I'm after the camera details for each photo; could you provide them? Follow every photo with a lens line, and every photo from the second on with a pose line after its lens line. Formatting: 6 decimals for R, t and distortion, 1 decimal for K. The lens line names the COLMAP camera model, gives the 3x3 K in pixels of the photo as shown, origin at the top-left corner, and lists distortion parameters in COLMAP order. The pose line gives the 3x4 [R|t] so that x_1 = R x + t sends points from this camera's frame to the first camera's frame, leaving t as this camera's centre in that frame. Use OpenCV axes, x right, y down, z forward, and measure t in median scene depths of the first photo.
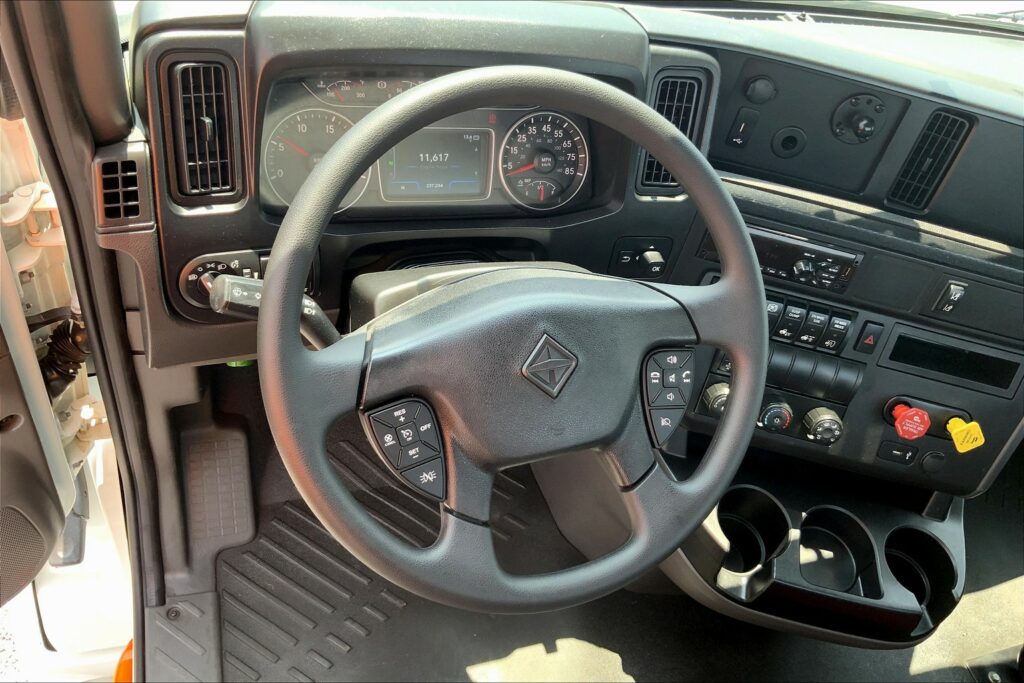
lens RADIAL K [[847.8, 0, 512.0], [0, 847.8, 341.5], [0, 0, 1]] dist [0.088745, -0.162266]
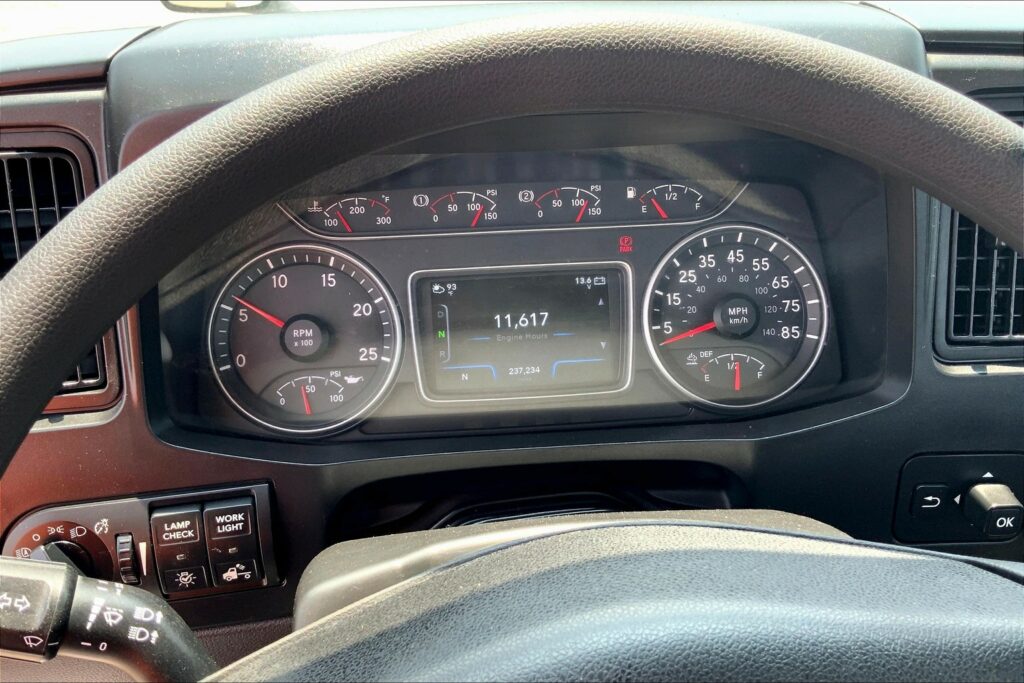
lens RADIAL K [[889.2, 0, 512.0], [0, 889.2, 341.5], [0, 0, 1]] dist [0.096958, -0.220367]
pose [[0.953390, -0.073887, -0.292553, 0.067425], [-0.012304, 0.959230, -0.282359, -0.040706], [0.301489, 0.272798, 0.913611, 0.468407]]
